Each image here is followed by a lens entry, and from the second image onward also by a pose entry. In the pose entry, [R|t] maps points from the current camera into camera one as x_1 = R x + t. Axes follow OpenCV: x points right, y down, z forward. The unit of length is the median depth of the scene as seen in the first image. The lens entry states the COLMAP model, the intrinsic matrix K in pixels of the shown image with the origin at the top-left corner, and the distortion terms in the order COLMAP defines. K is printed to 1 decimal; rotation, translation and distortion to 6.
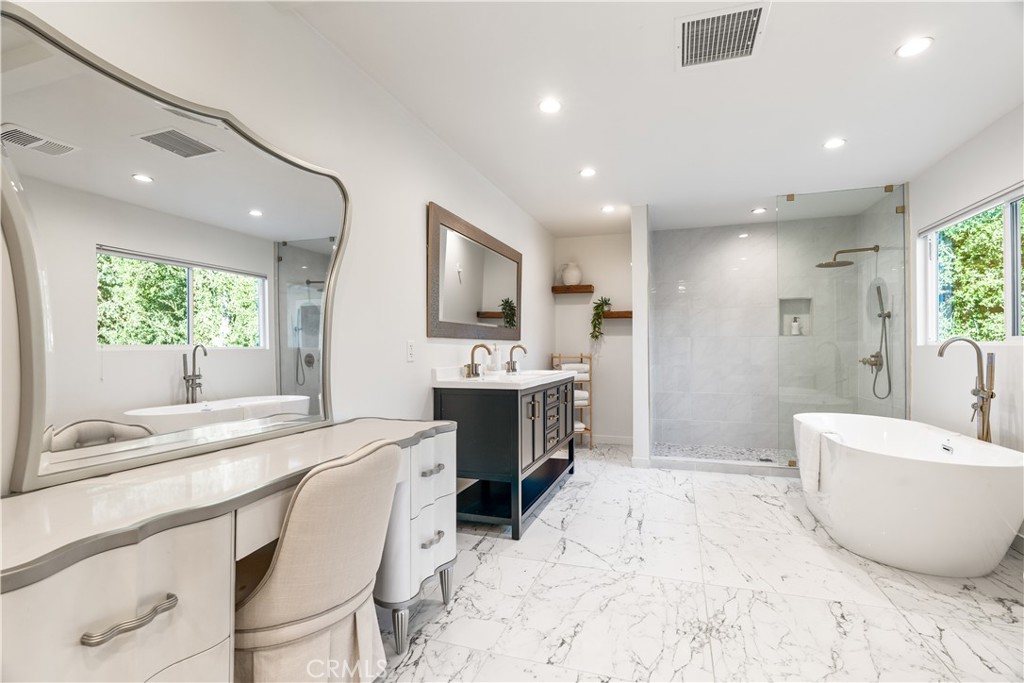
lens RADIAL K [[465.4, 0, 534.8], [0, 465.4, 344.2], [0, 0, 1]] dist [0.002868, -0.000536]
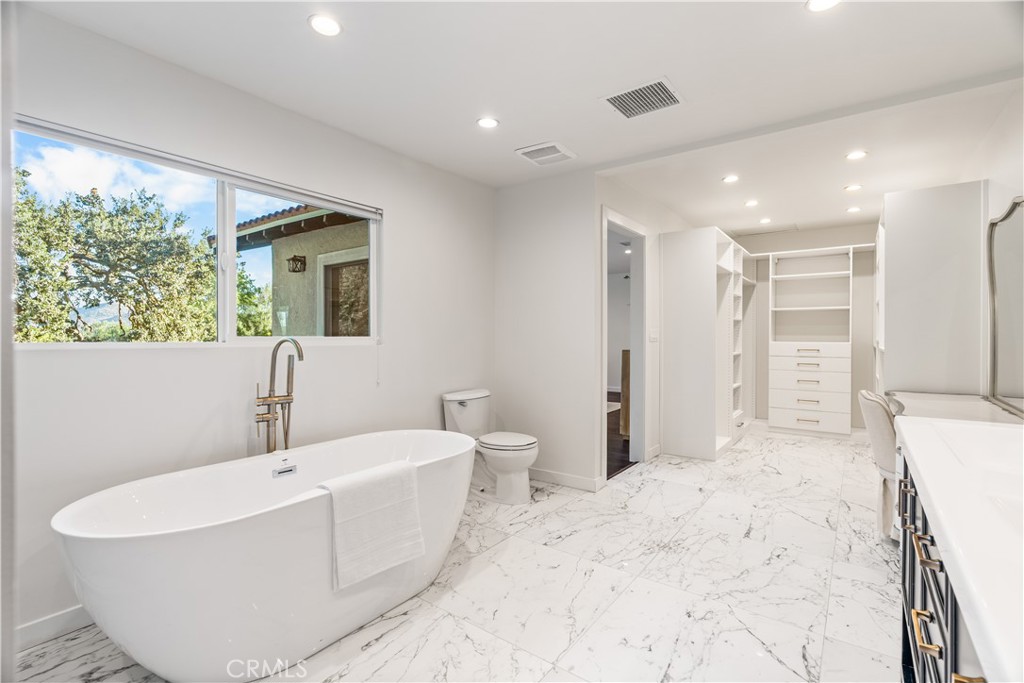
lens RADIAL K [[465.4, 0, 515.7], [0, 465.4, 338.3], [0, 0, 1]] dist [0.002868, -0.000536]
pose [[-0.941872, -0.002706, 0.335961, 0.157137], [-0.004213, 0.999984, -0.003756, -0.008809], [-0.335945, -0.004953, -0.941869, 1.209982]]
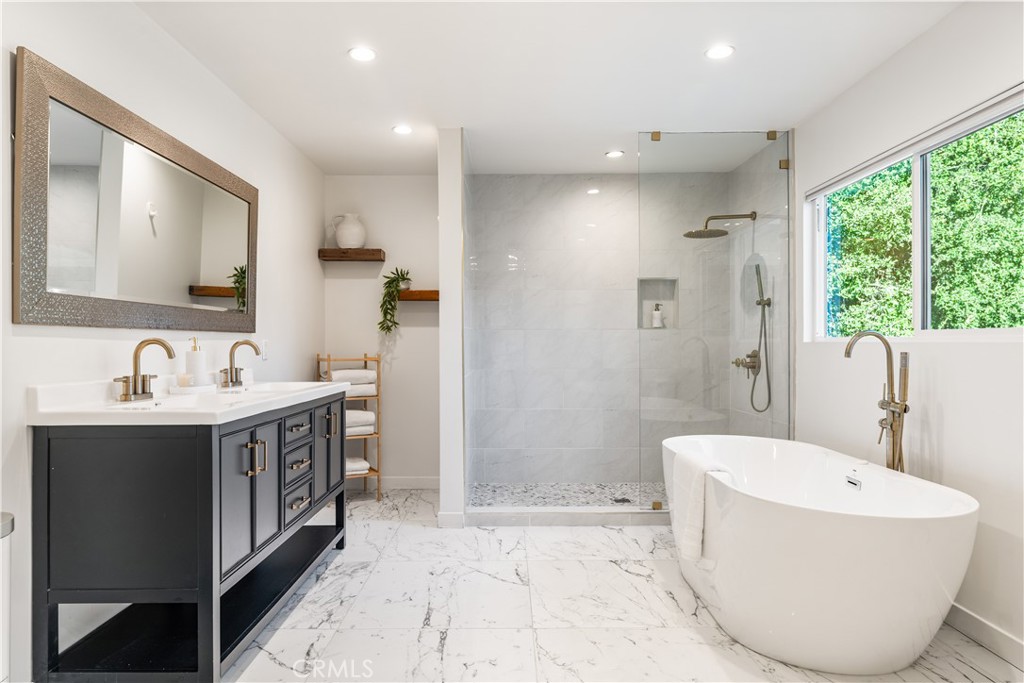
lens RADIAL K [[617.5, 0, 509.7], [0, 617.5, 342.0], [0, 0, 1]] dist [0.007150, 0.002013]
pose [[0.955500, 0.001273, 0.294989, 0.056541], [-0.002258, 0.999993, 0.002999, 0.000587], [-0.294983, -0.003532, 0.955496, 0.166217]]
